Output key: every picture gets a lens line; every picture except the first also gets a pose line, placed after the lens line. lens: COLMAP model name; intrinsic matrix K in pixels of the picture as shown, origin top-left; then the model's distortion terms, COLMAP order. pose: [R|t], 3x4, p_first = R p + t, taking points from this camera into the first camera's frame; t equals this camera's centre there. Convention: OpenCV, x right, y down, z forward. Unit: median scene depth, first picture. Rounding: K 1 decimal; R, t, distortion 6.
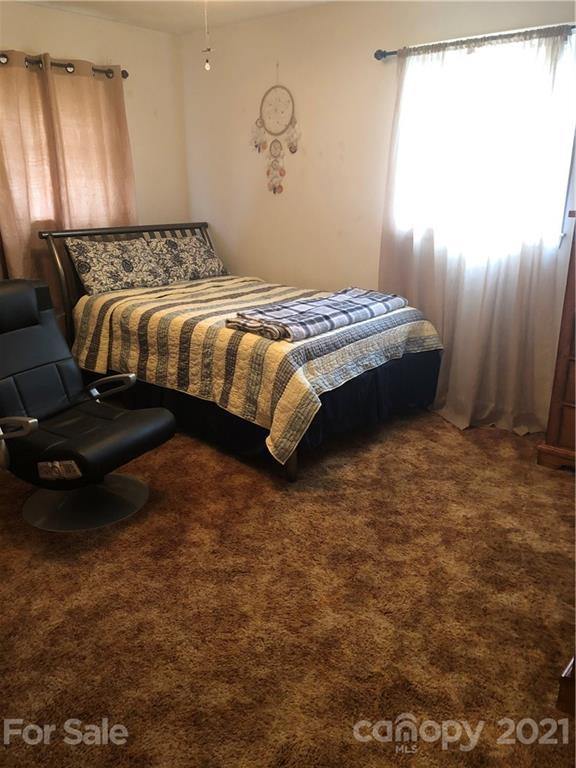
lens RADIAL K [[629.7, 0, 288.4], [0, 629.7, 387.1], [0, 0, 1]] dist [0.023502, -0.000772]
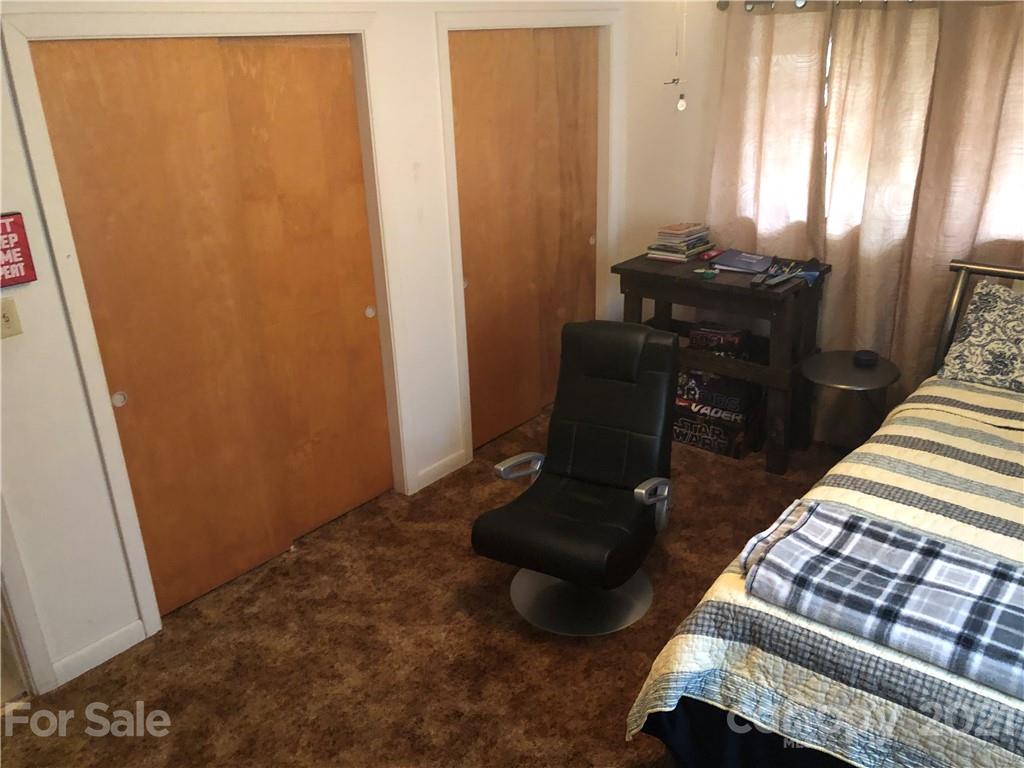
lens RADIAL K [[839.6, 0, 513.0], [0, 839.6, 379.2], [0, 0, 1]] dist [0.023502, -0.000772]
pose [[0.005497, 0.371116, -0.928570, 0.592231], [-0.277479, 0.892685, 0.355132, -0.426811], [0.960716, 0.255707, 0.107885, 0.687114]]
